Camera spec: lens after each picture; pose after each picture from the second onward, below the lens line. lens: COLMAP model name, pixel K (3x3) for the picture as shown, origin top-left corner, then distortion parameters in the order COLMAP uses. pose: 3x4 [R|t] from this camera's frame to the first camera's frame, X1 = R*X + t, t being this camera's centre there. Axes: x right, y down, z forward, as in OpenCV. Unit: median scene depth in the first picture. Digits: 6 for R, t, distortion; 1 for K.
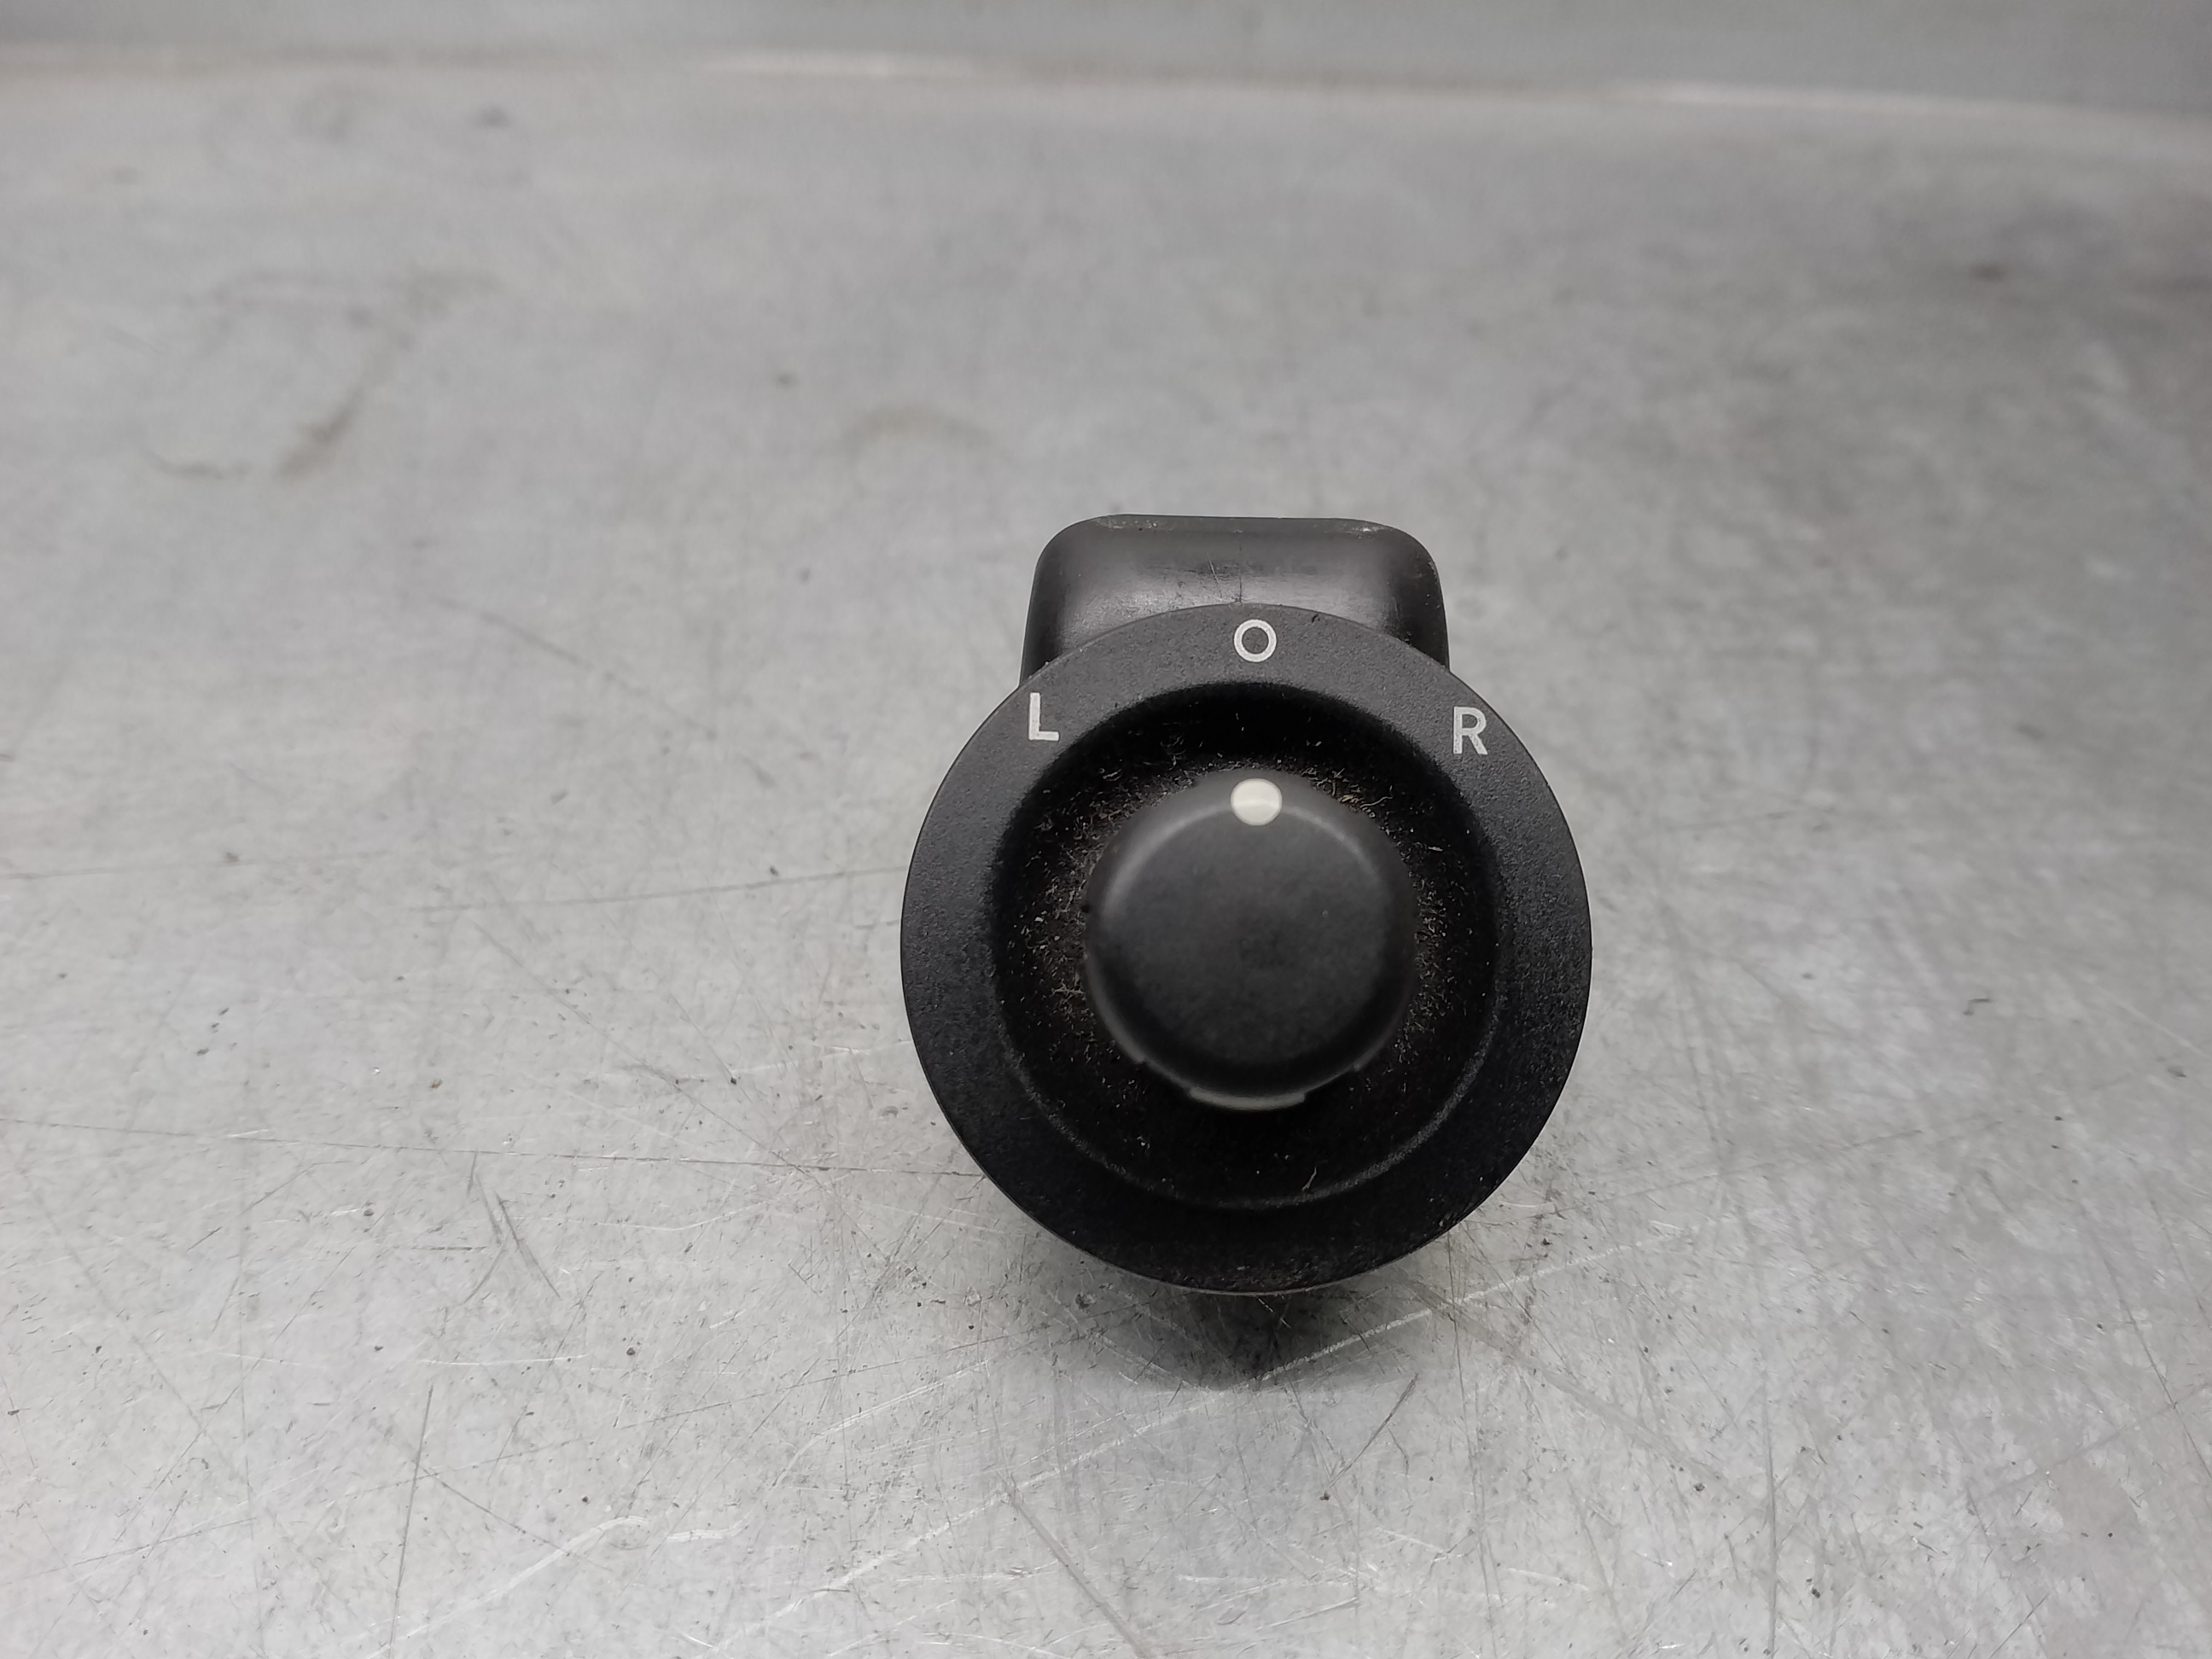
lens RADIAL K [[1778.1, 0, 1115.8], [0, 1778.1, 833.9], [0, 0, 1]] dist [0.036105, -0.107853]
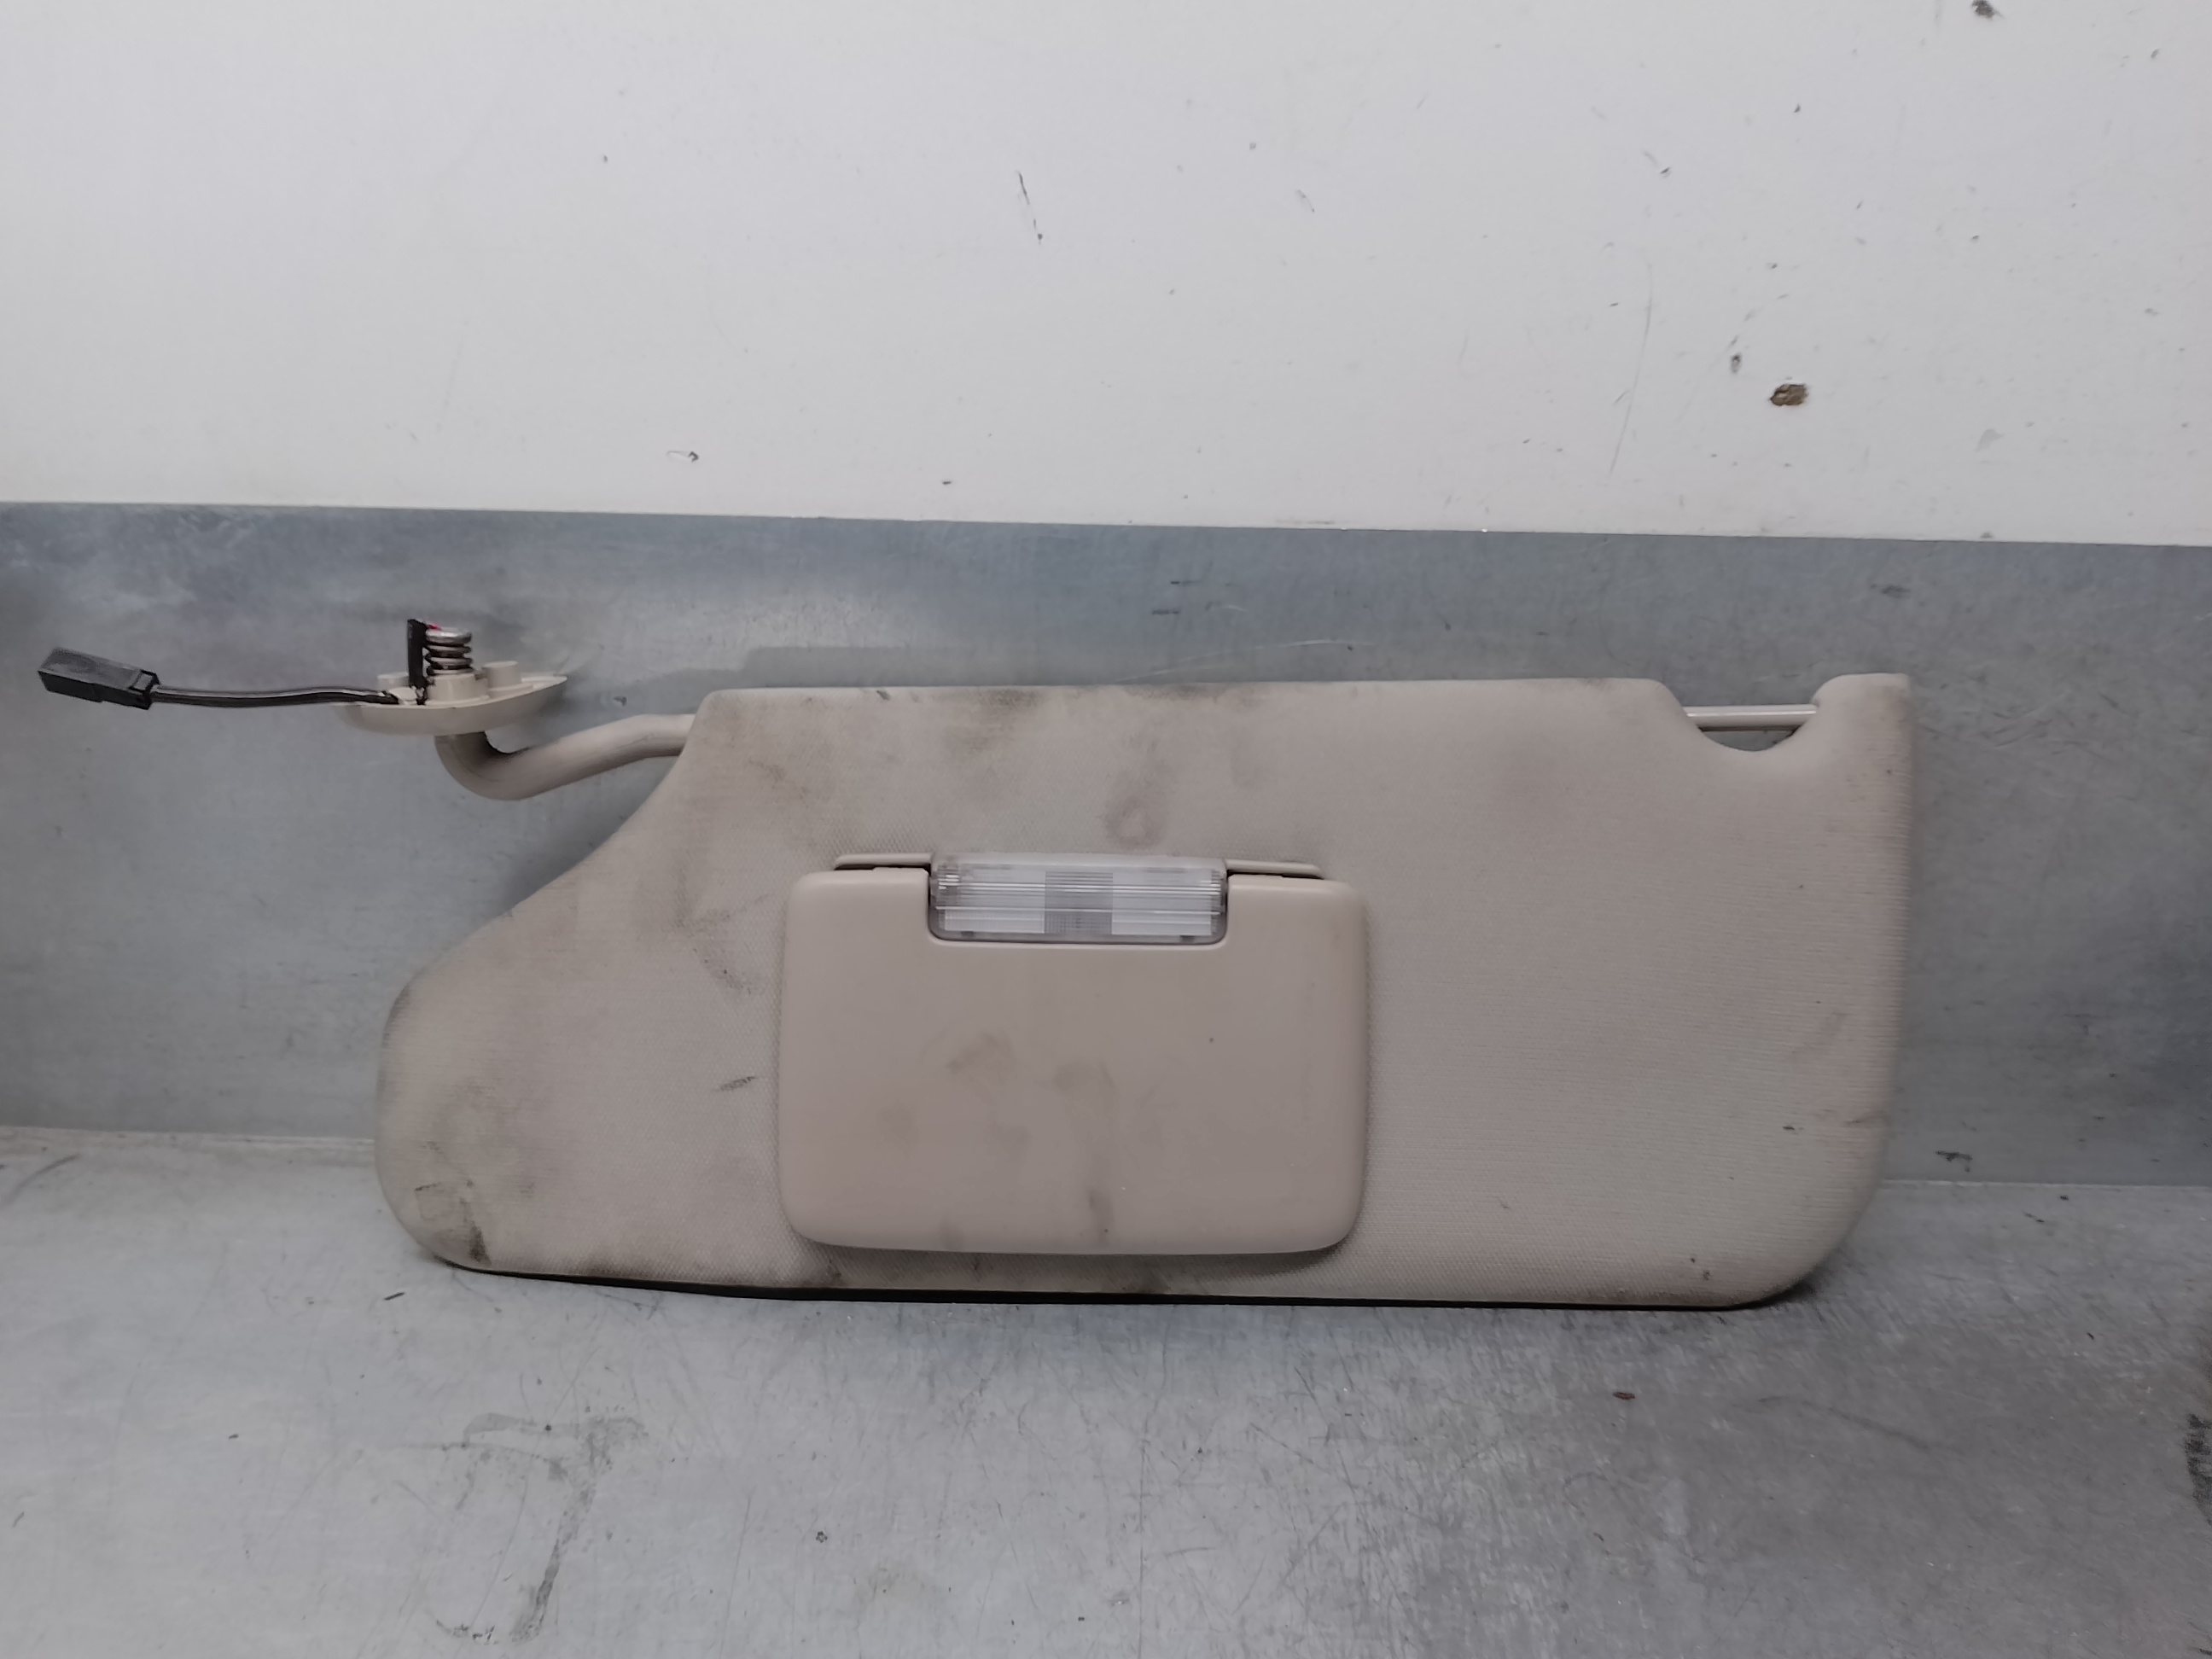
lens RADIAL K [[1780.8, 0, 1106.0], [0, 1780.8, 829.5], [0, 0, 1]] dist [0.037530, -0.125126]
pose [[0.999806, -0.002712, -0.019528, 0.147091], [-0.003533, 0.949814, -0.312796, -0.540869], [0.019397, 0.312804, 0.949620, -1.015499]]
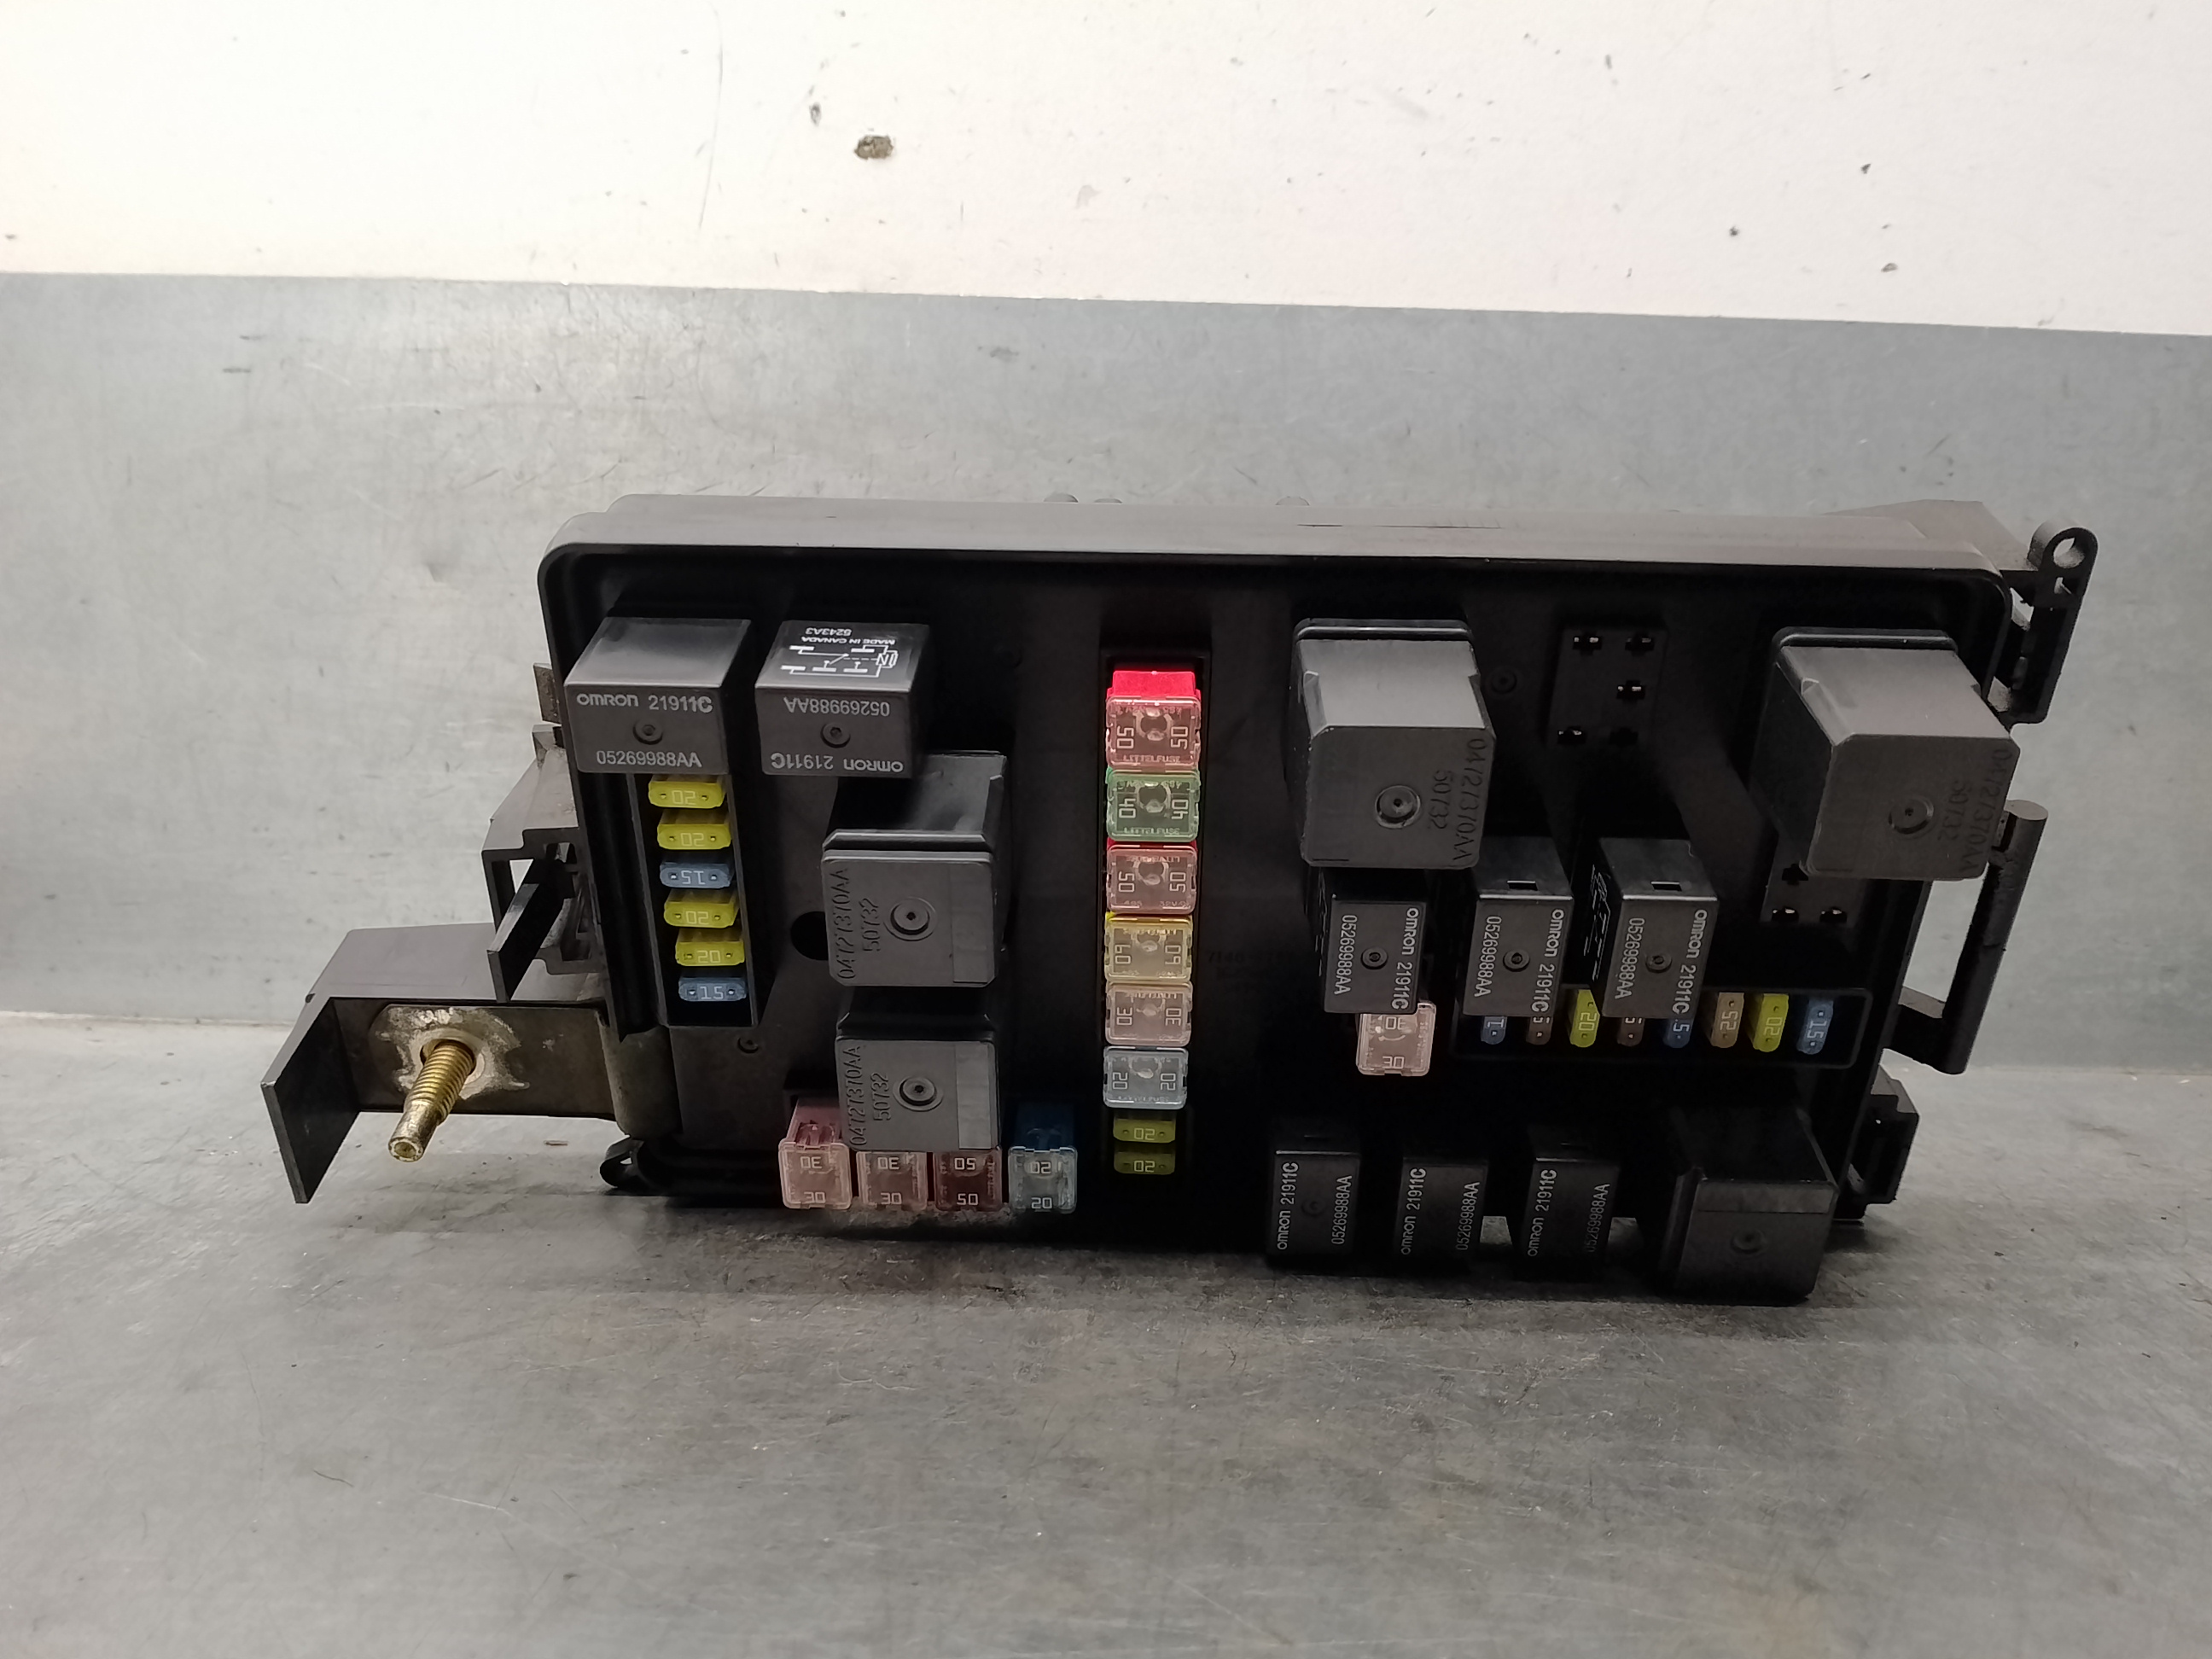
lens RADIAL K [[1764.1, 0, 1112.0], [0, 1764.1, 831.4], [0, 0, 1]] dist [0.037624, -0.102404]
pose [[0.999828, -0.000549, 0.018549, 1.548110], [0.009751, 0.865972, -0.499997, 0.216800], [-0.015789, 0.500092, 0.865828, -0.326166]]
